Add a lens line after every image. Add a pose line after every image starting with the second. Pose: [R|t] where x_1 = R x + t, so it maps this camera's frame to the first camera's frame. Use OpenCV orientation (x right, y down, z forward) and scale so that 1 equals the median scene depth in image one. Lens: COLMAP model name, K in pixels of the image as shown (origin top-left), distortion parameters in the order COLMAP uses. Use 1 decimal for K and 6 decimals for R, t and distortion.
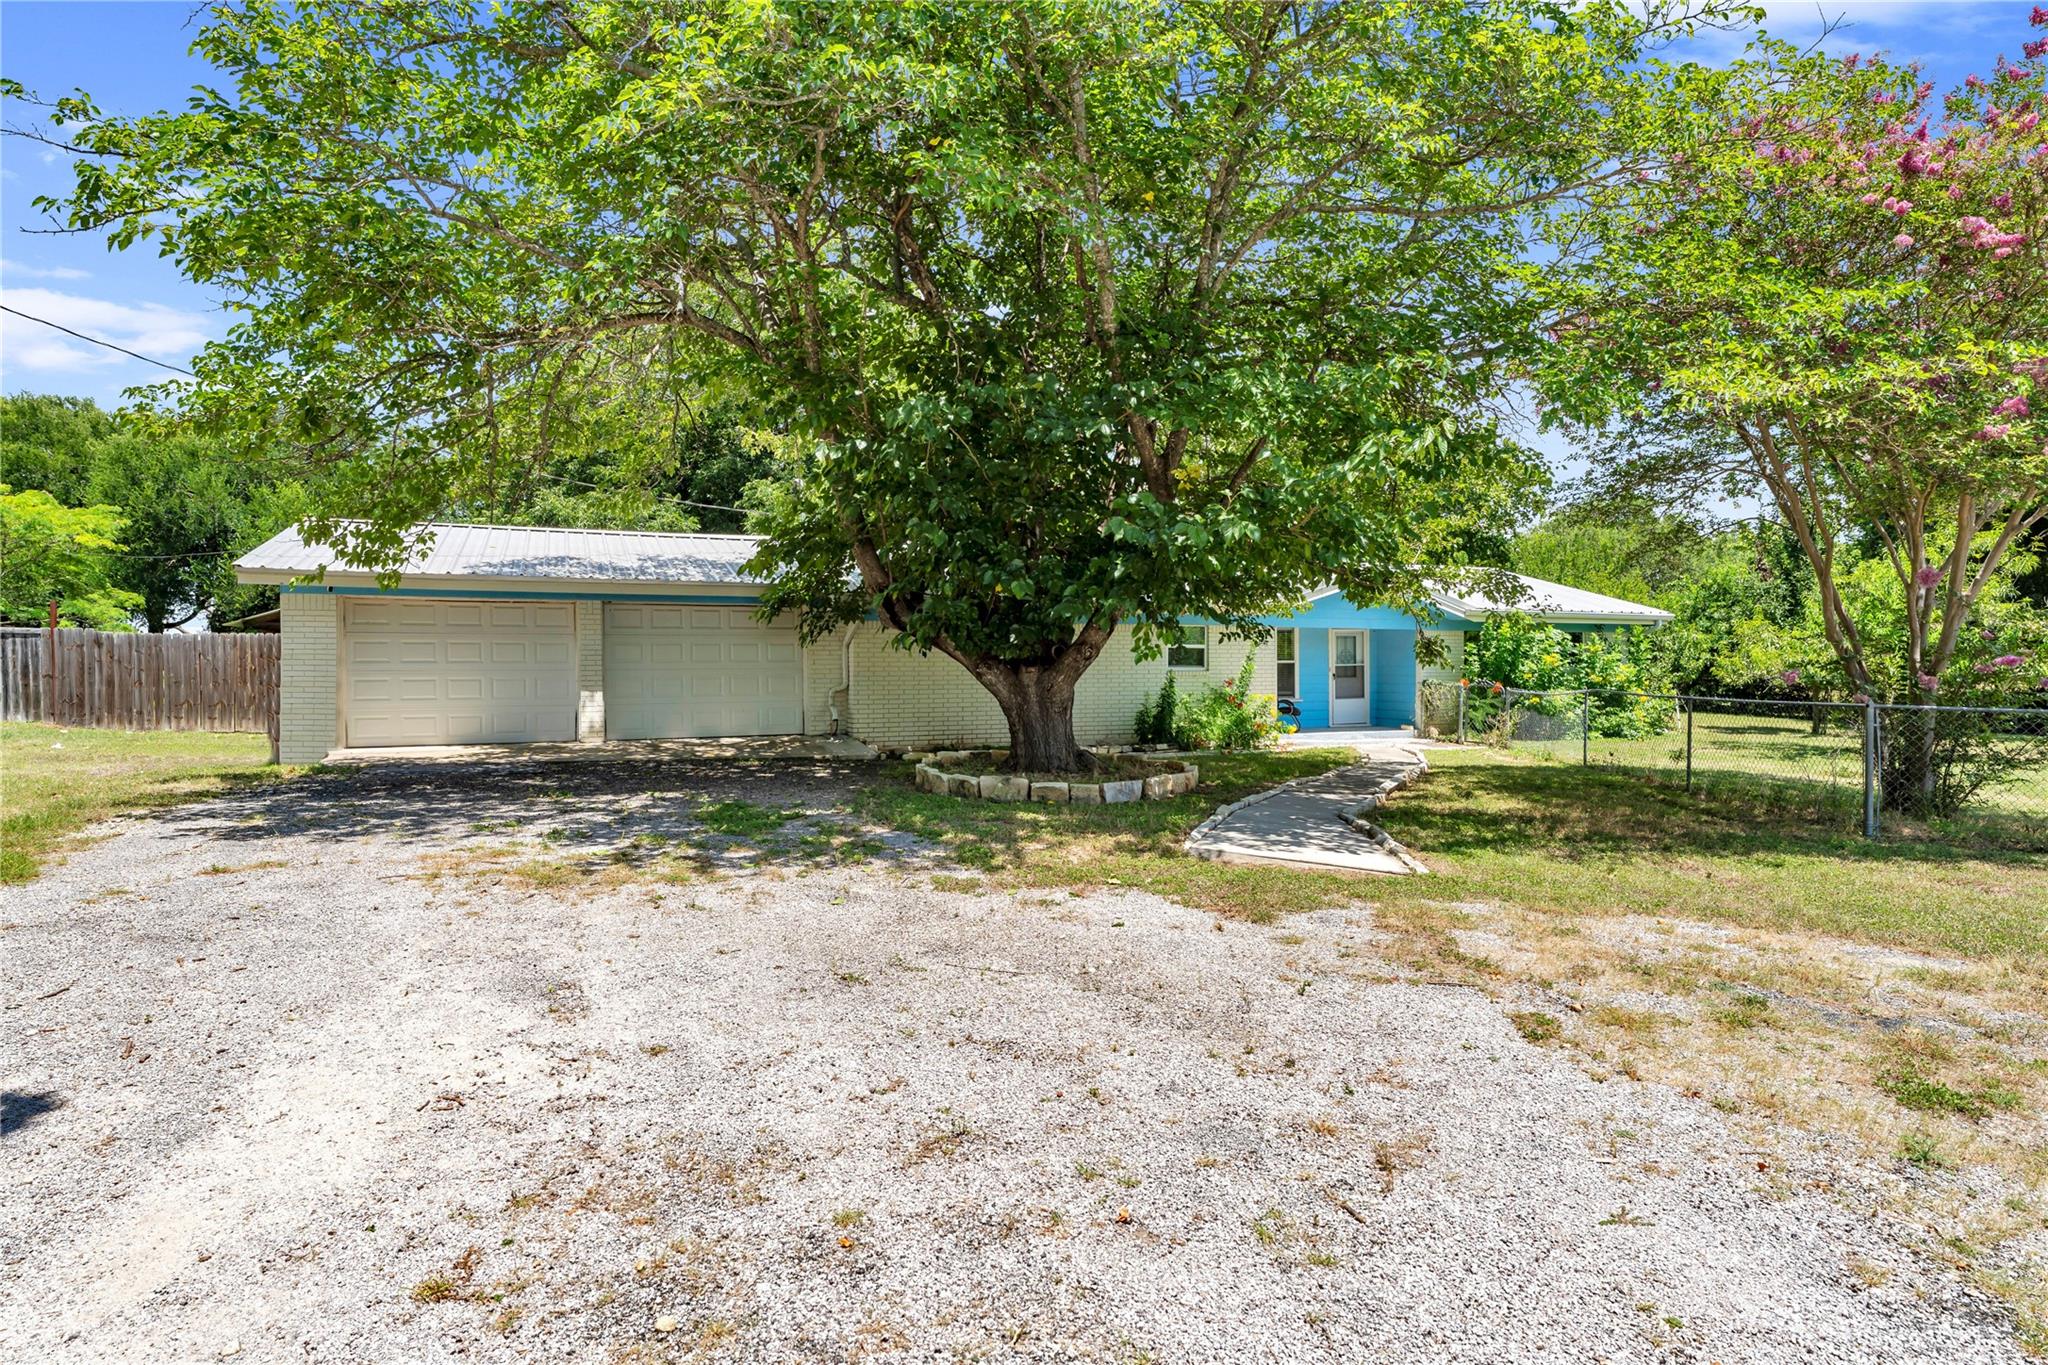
lens RADIAL K [[1028.6, 0, 1015.4], [0, 1028.6, 674.6], [0, 0, 1]] dist [0.003755, 0.000266]
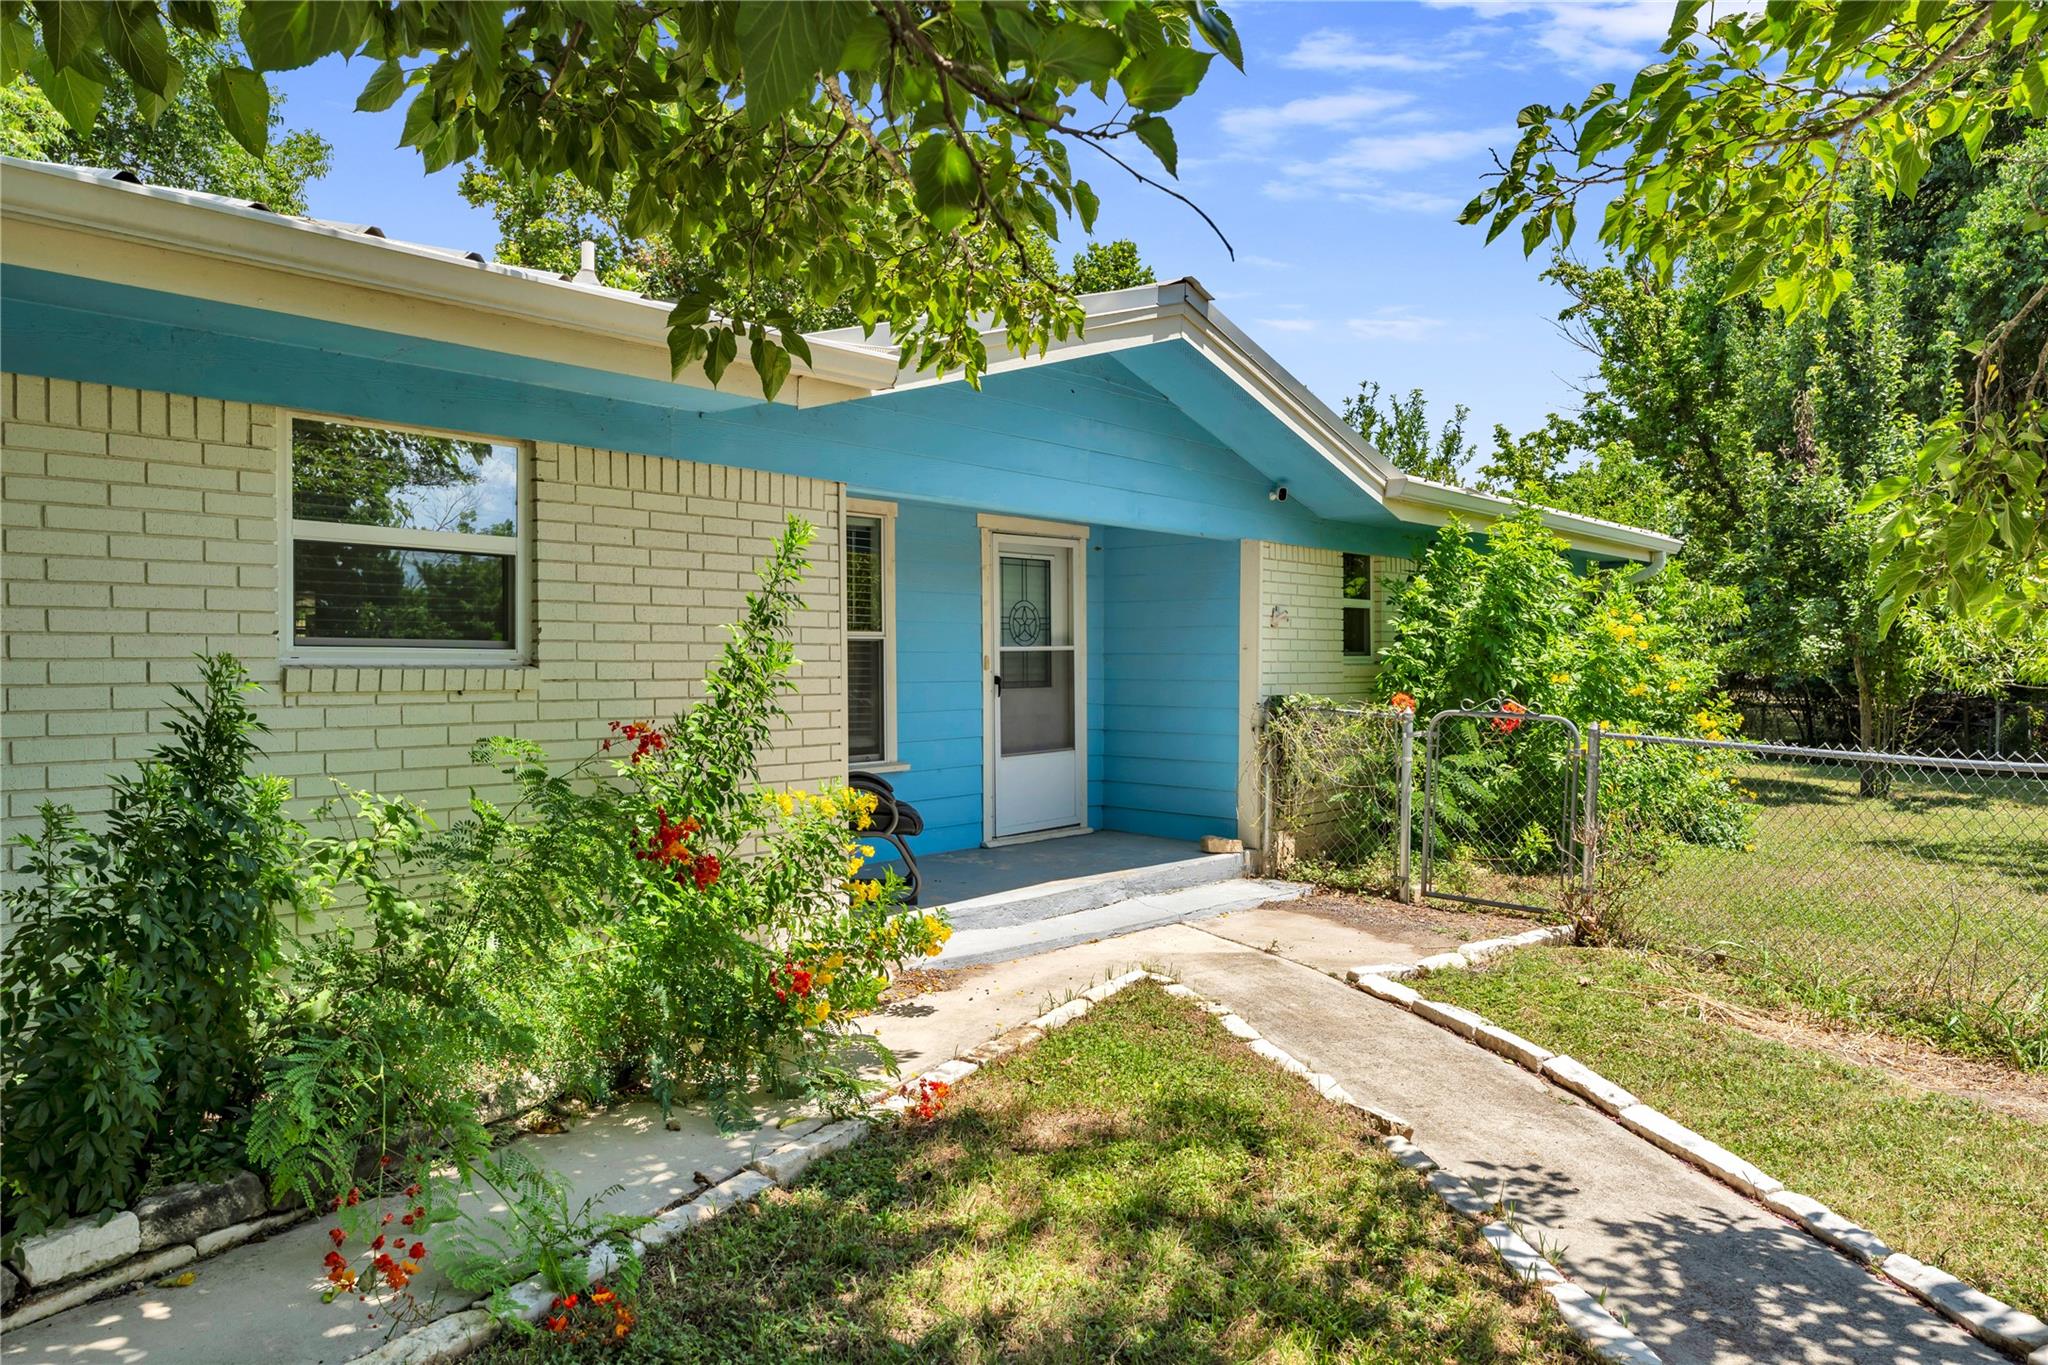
lens RADIAL K [[1431.7, 0, 1090.1], [0, 1431.7, 665.7], [0, 0, 1]] dist [0.034746, 0.002063]
pose [[0.882714, 0.001684, 0.469907, 0.140383], [0.000912, 0.999986, -0.005296, -0.002022], [-0.469909, 0.005104, 0.882700, 0.650897]]
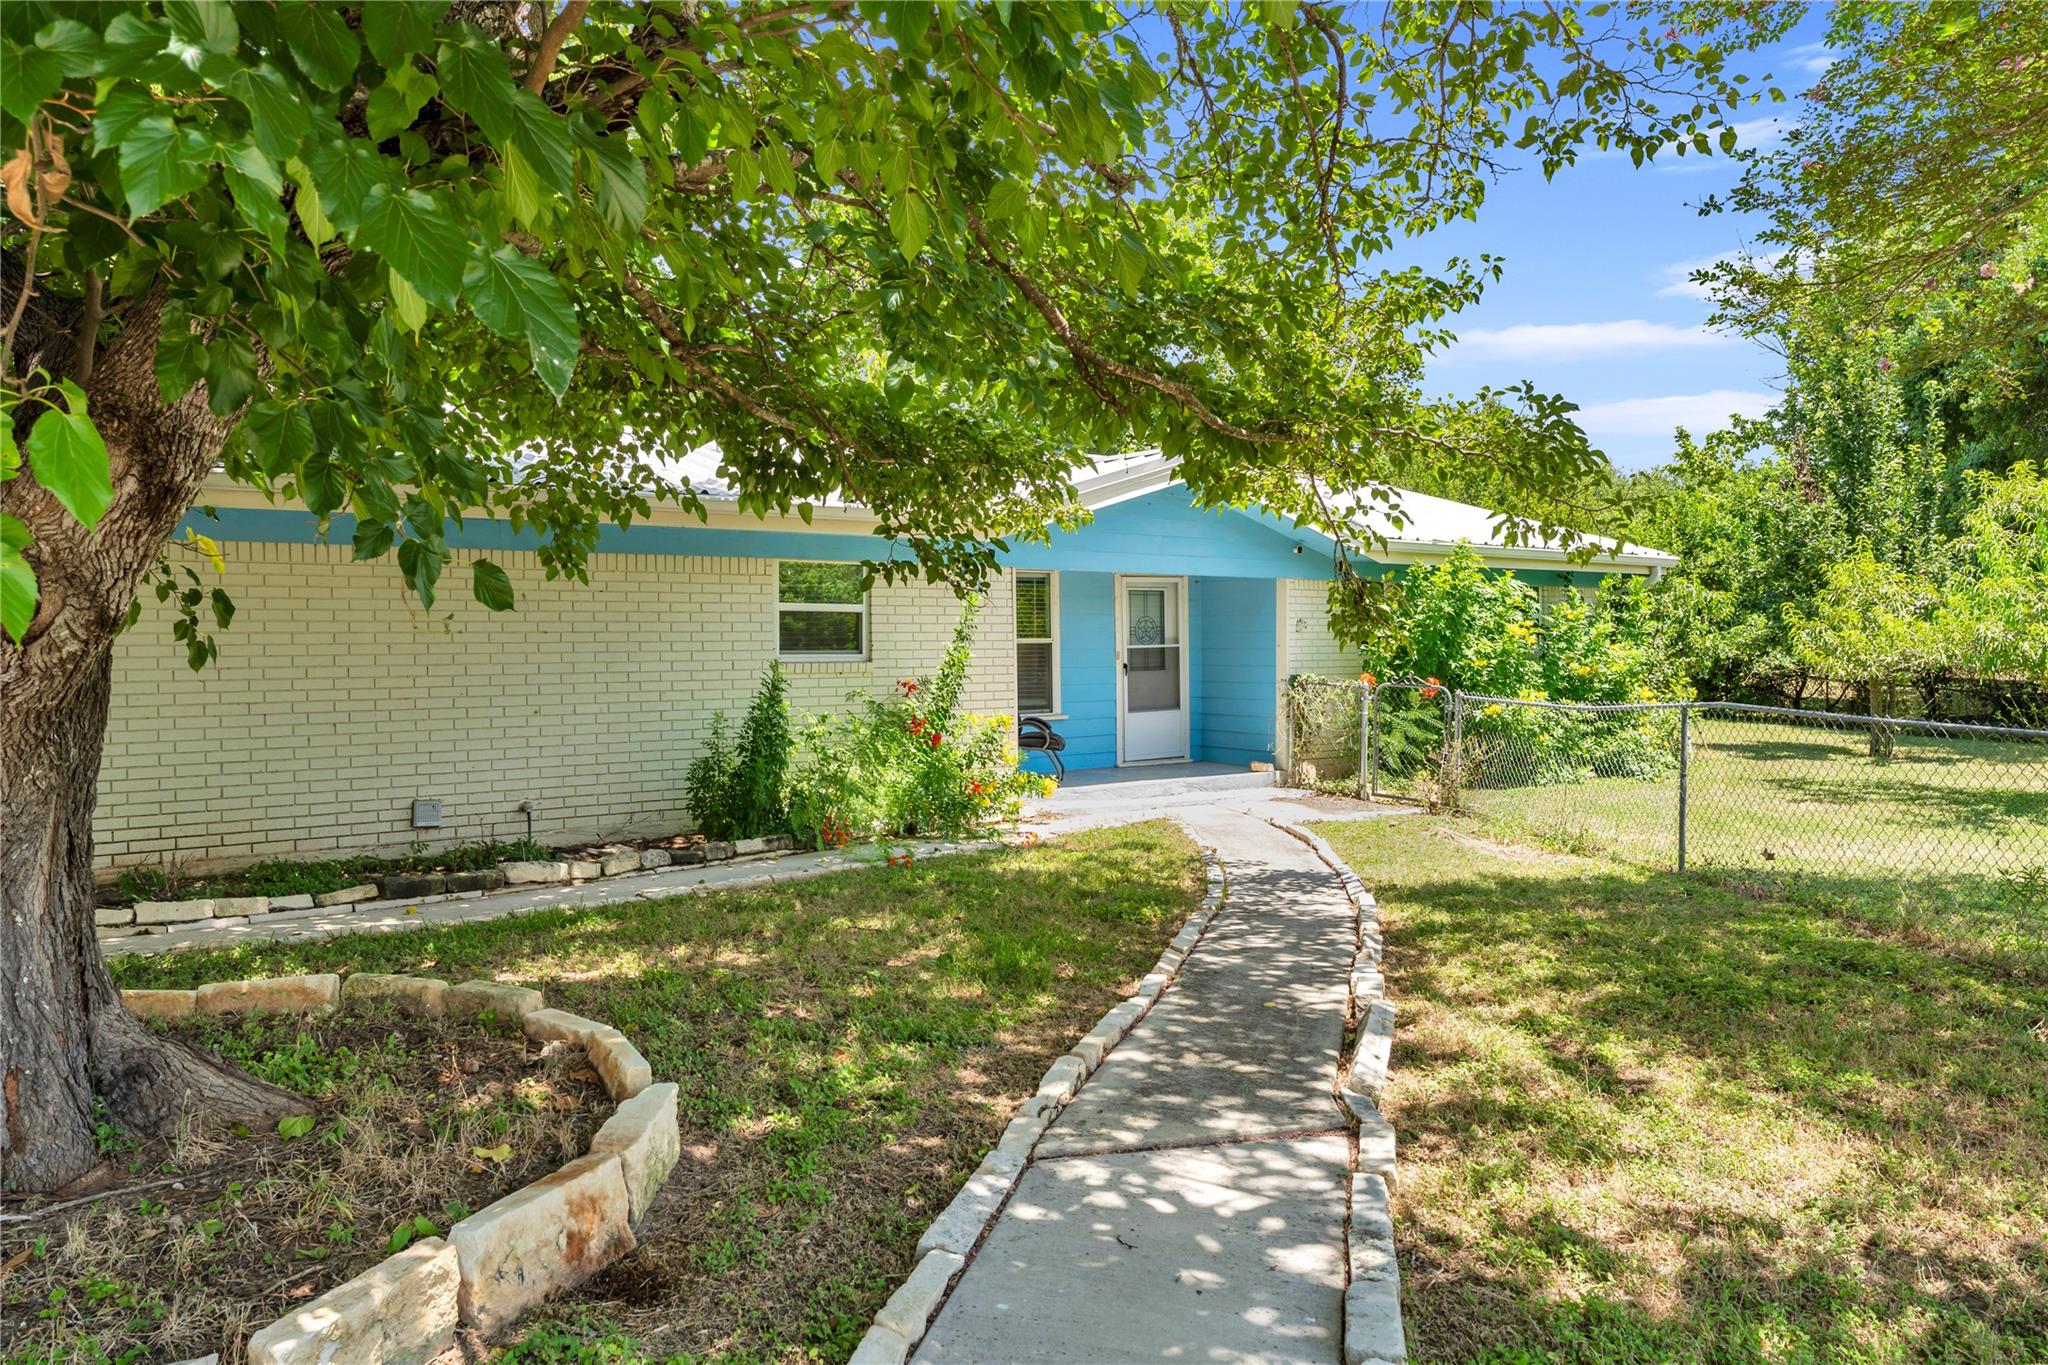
lens RADIAL K [[1431.7, 0, 1021.8], [0, 1431.7, 679.6], [0, 0, 1]] dist [0.034746, 0.002063]
pose [[0.969197, -0.010023, 0.246083, 0.089757], [0.006669, 0.999873, 0.014459, -0.003979], [-0.246196, -0.012373, 0.969141, 0.344028]]
